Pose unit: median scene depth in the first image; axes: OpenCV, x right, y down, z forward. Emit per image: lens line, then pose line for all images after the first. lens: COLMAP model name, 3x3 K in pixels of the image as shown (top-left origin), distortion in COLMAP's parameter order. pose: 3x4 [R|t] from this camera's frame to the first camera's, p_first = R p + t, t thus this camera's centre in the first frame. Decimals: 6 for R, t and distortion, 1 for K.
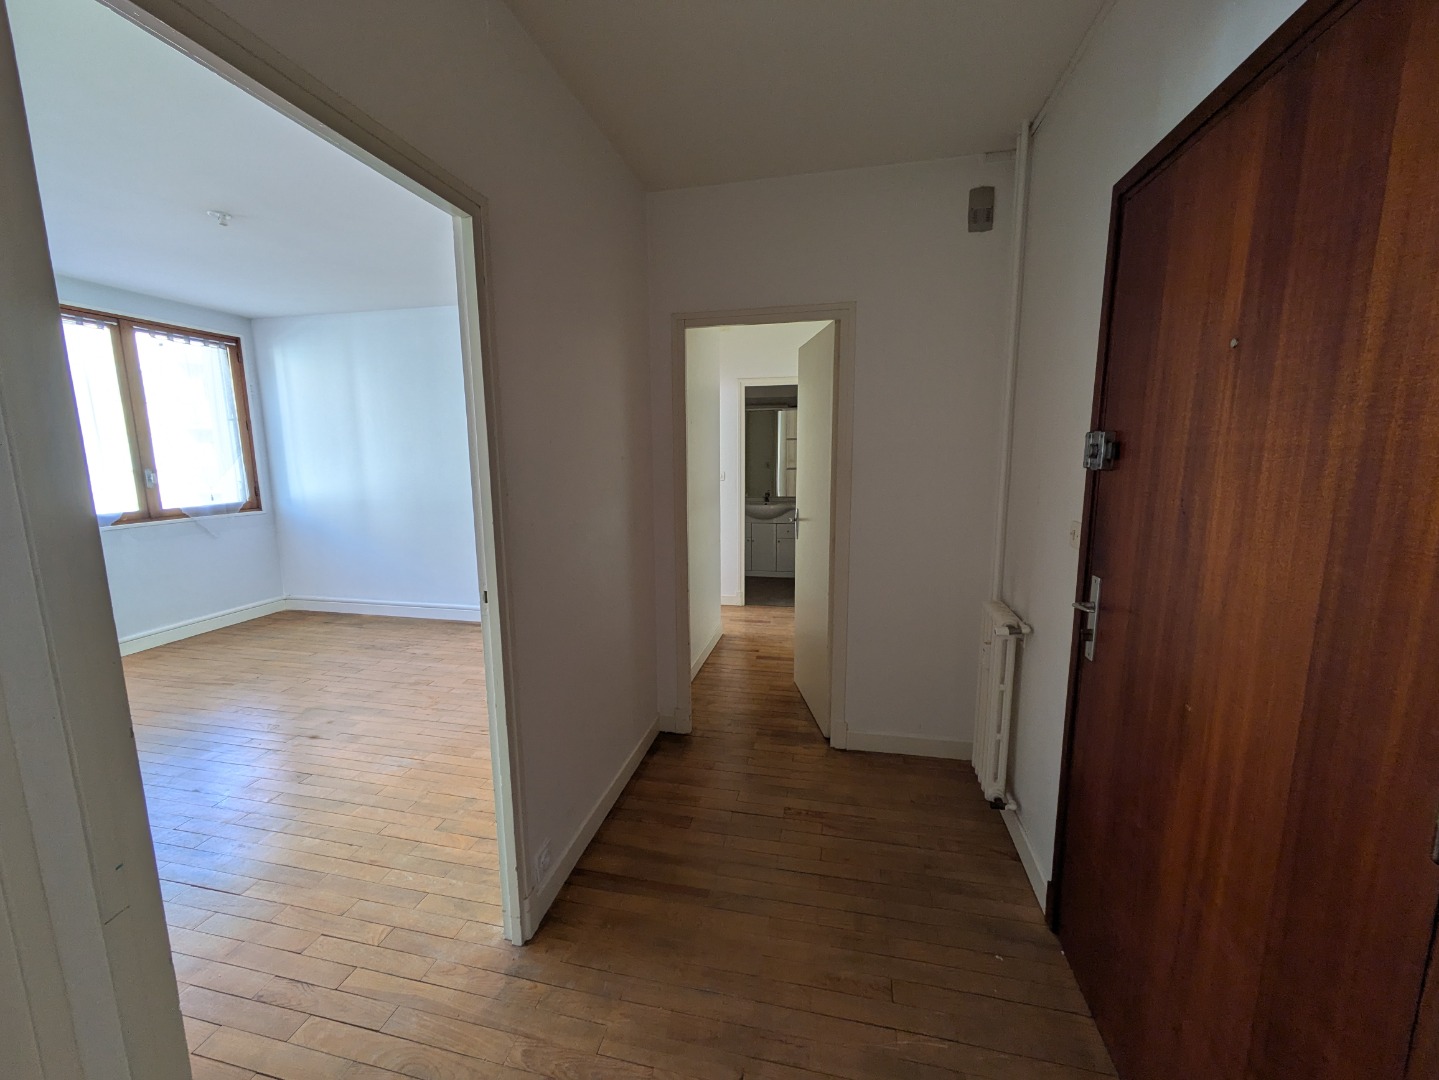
lens RADIAL K [[567.5, 0, 709.7], [0, 567.5, 541.3], [0, 0, 1]] dist [-0.005363, 0.000101]
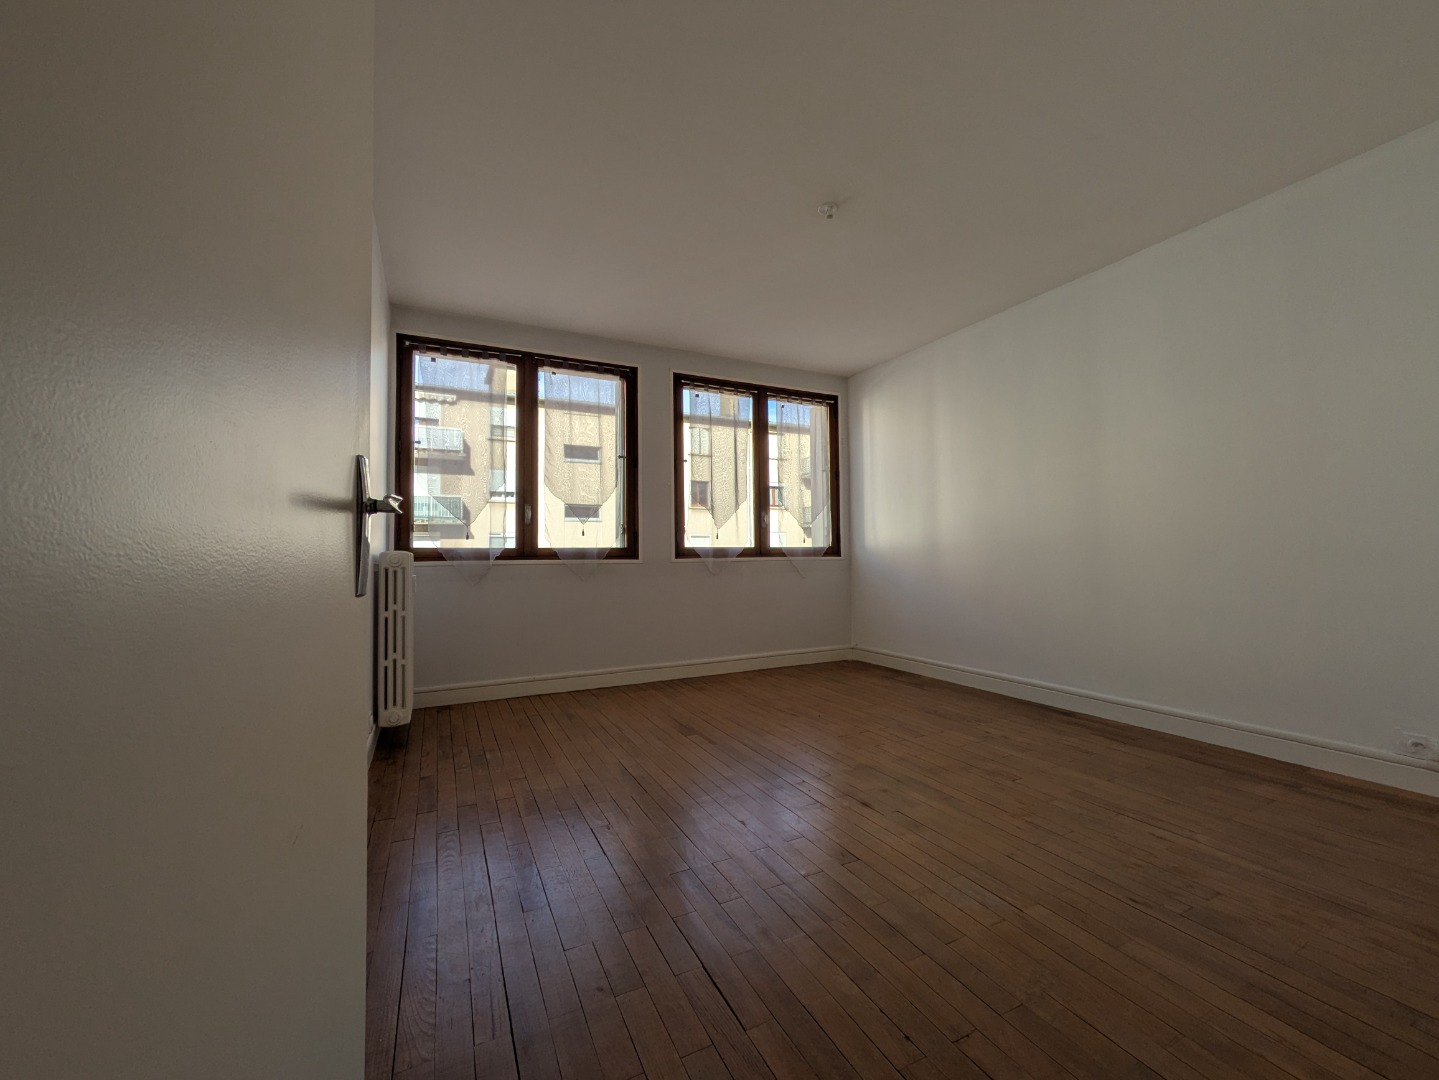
lens RADIAL K [[567.5, 0, 709.7], [0, 567.5, 541.3], [0, 0, 1]] dist [-0.005363, 0.000101]
pose [[0.619392, -0.019196, -0.784847, -0.179227], [-0.114243, 0.986856, -0.114296, 0.086970], [0.776725, 0.160458, 0.609058, 0.253196]]
